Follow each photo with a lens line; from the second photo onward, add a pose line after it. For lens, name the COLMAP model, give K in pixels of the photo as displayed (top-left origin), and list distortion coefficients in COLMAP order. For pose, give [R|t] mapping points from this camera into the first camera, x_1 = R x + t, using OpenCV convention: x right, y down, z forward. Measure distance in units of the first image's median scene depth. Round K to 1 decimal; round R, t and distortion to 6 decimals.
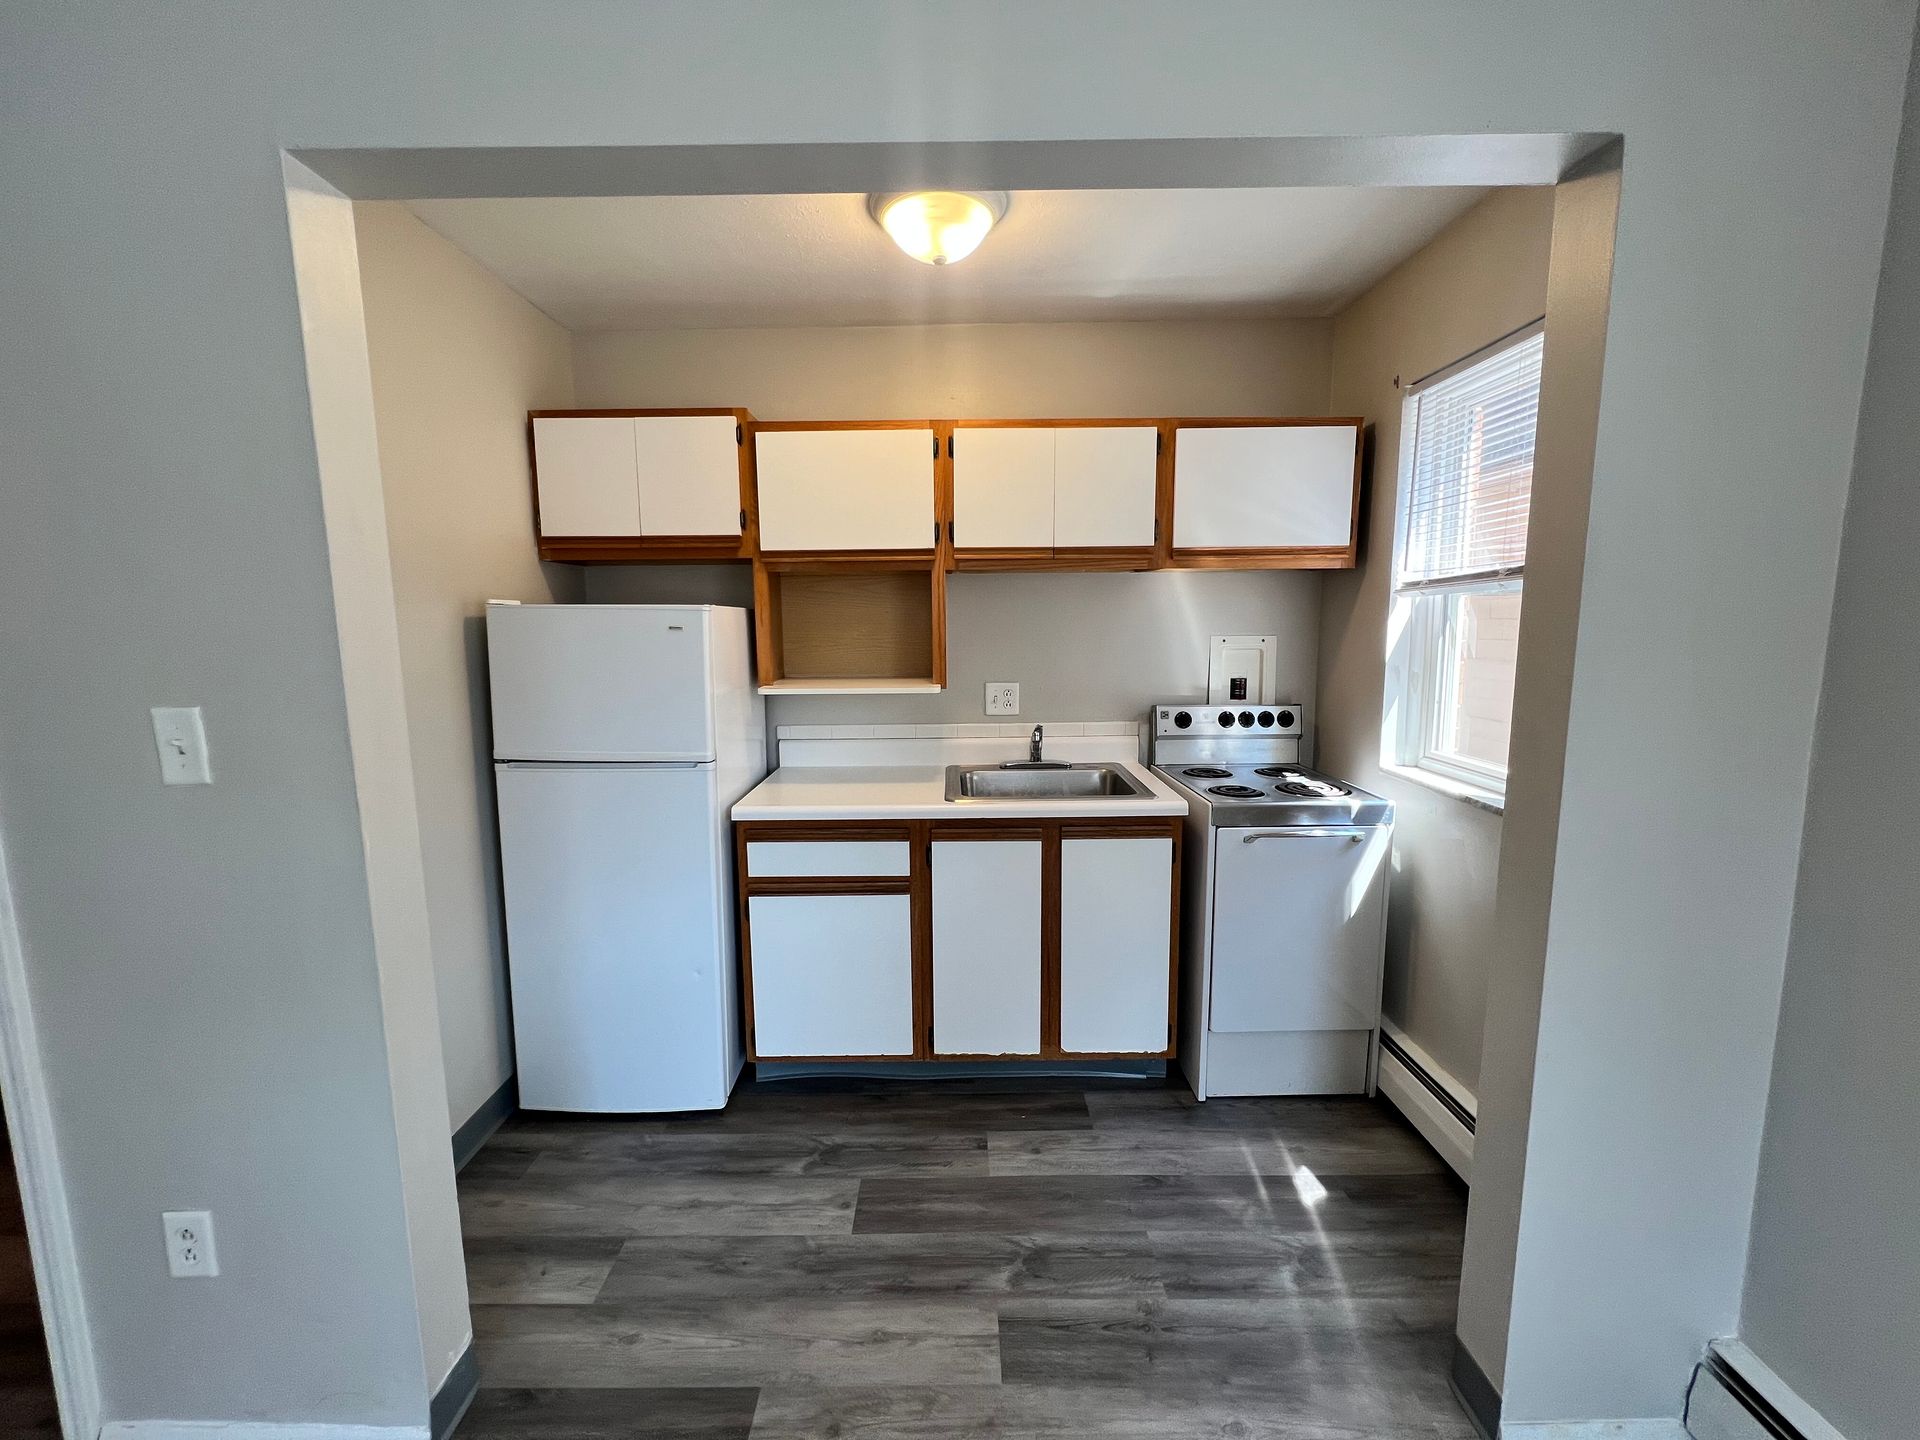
lens RADIAL K [[768.5, 0, 953.3], [0, 768.5, 716.3], [0, 0, 1]] dist [-0.000173, 0.000649]
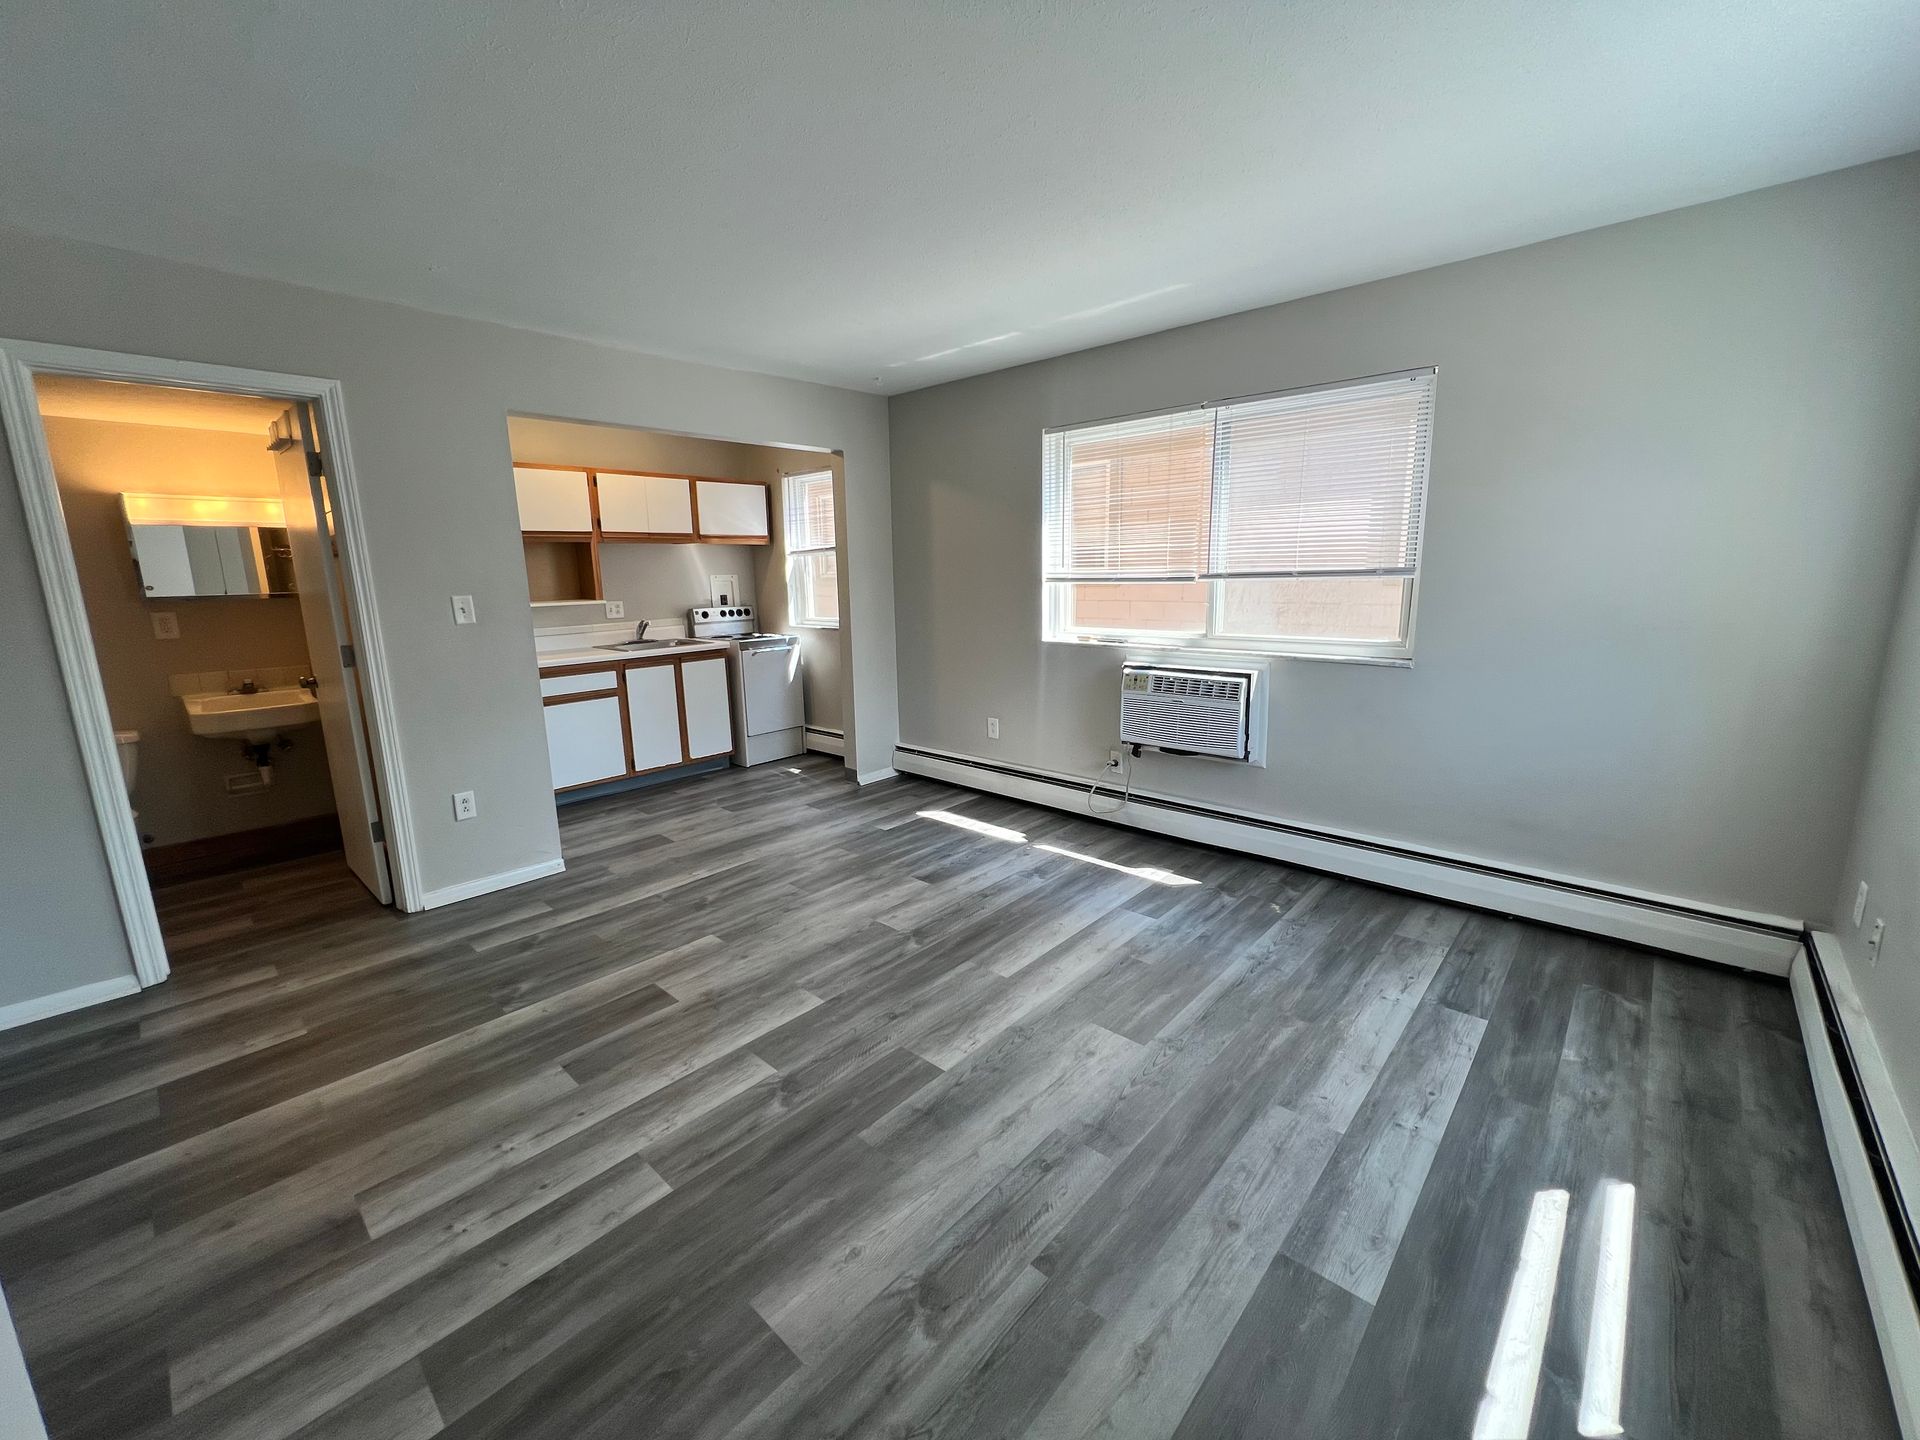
lens RADIAL K [[768.5, 0, 953.3], [0, 768.5, 716.3], [0, 0, 1]] dist [-0.000173, 0.000649]
pose [[0.674387, -0.146151, 0.723769, -0.946405], [0.107803, 0.989201, 0.099301, 0.168490], [-0.730466, 0.011057, 0.682860, -1.099060]]
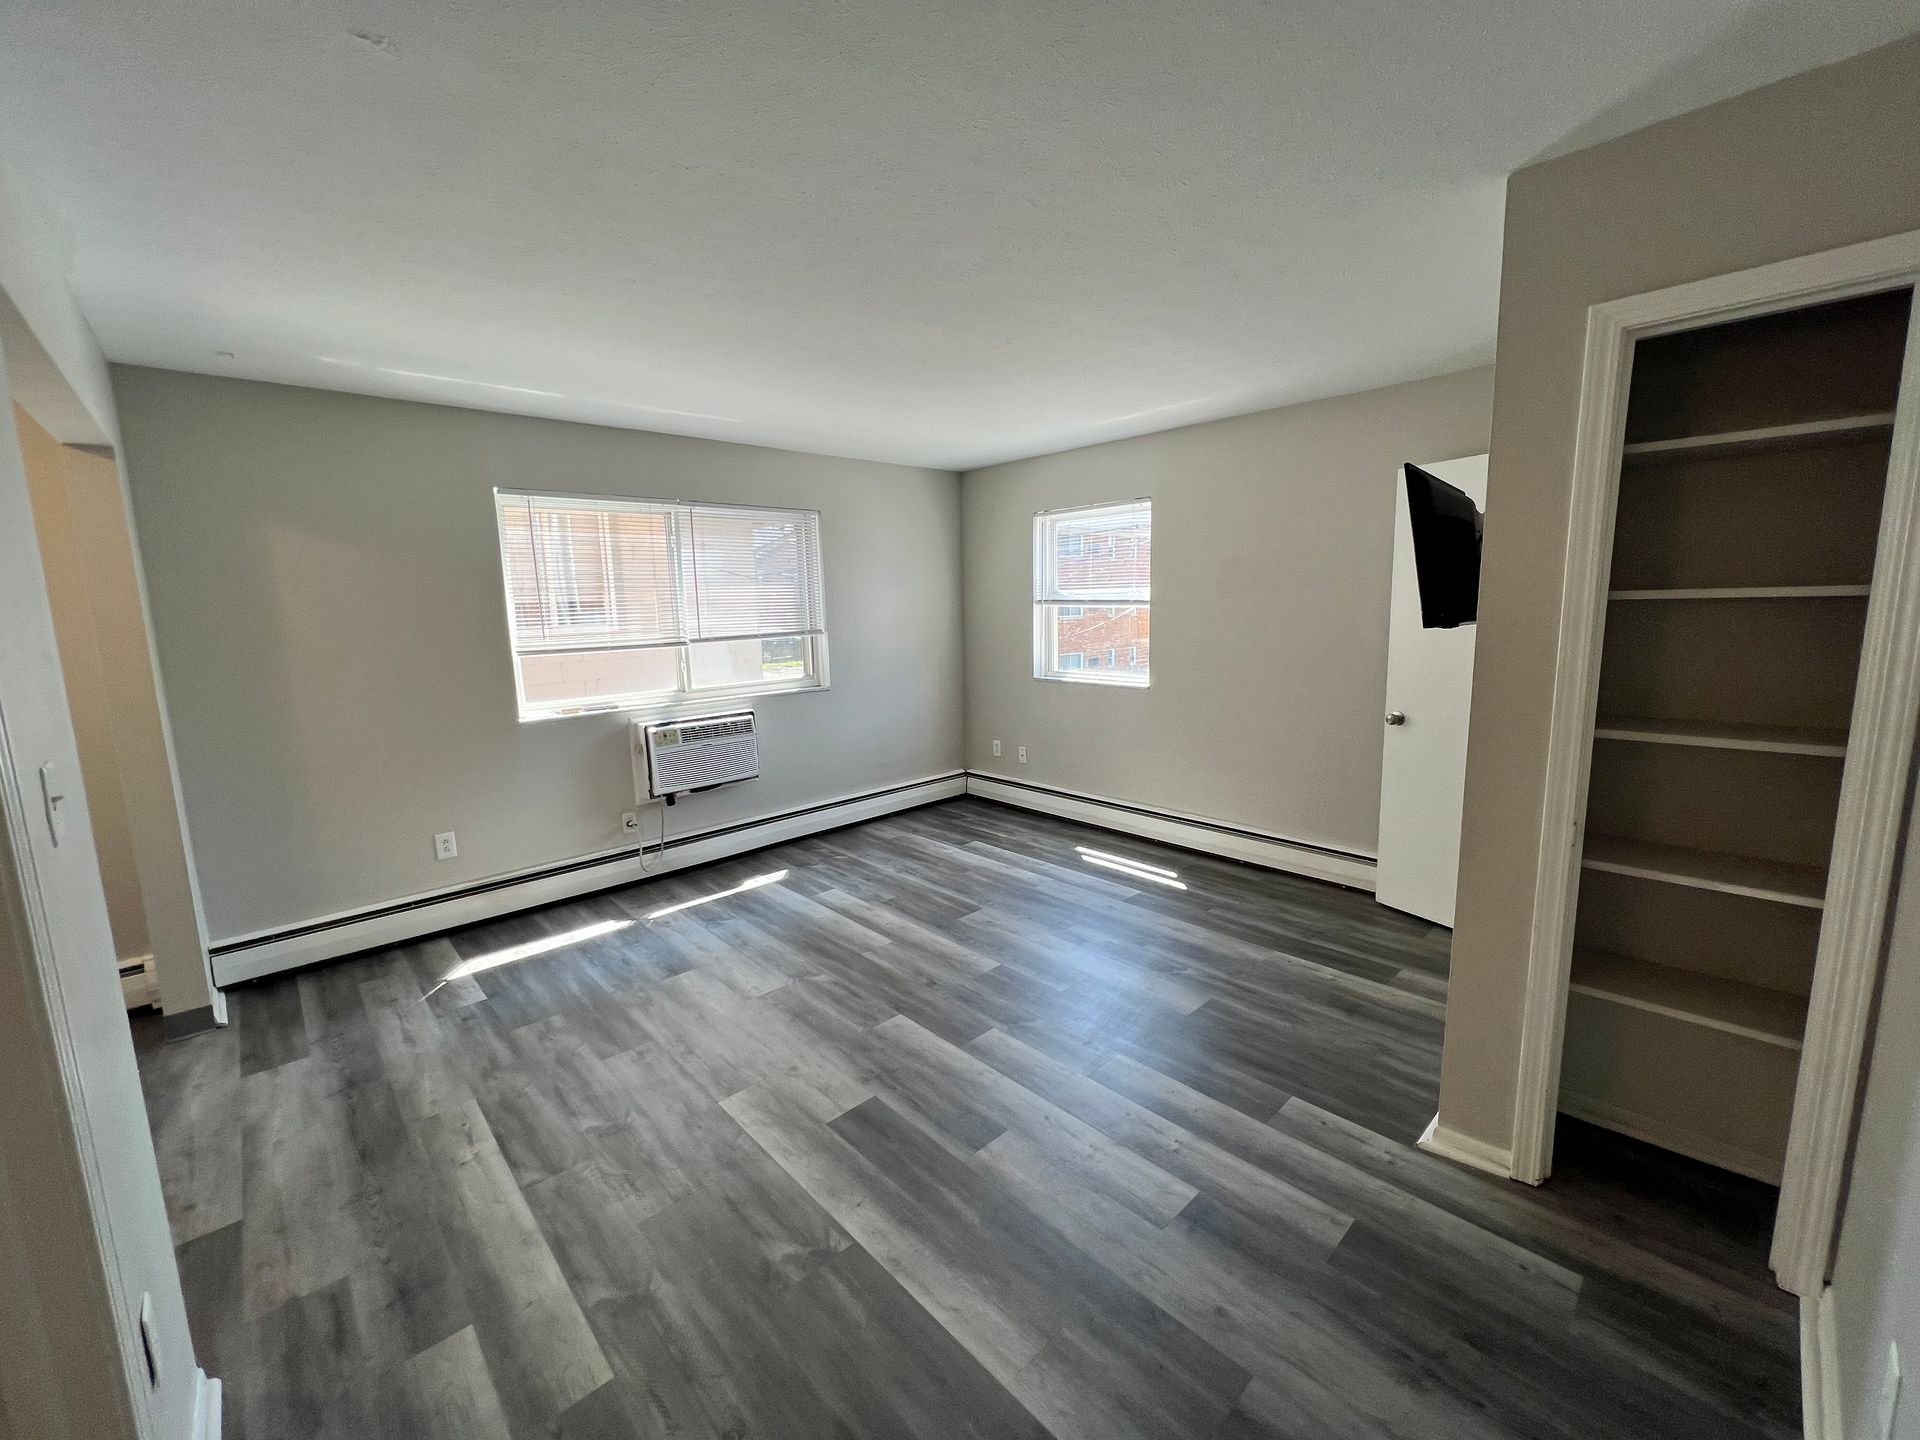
lens RADIAL K [[768.5, 0, 953.3], [0, 768.5, 716.3], [0, 0, 1]] dist [-0.000173, 0.000649]
pose [[-0.684687, -0.083763, 0.724008, -1.249960], [0.122862, 0.965893, 0.227938, -0.074486], [-0.718407, 0.245020, -0.651043, 0.398494]]
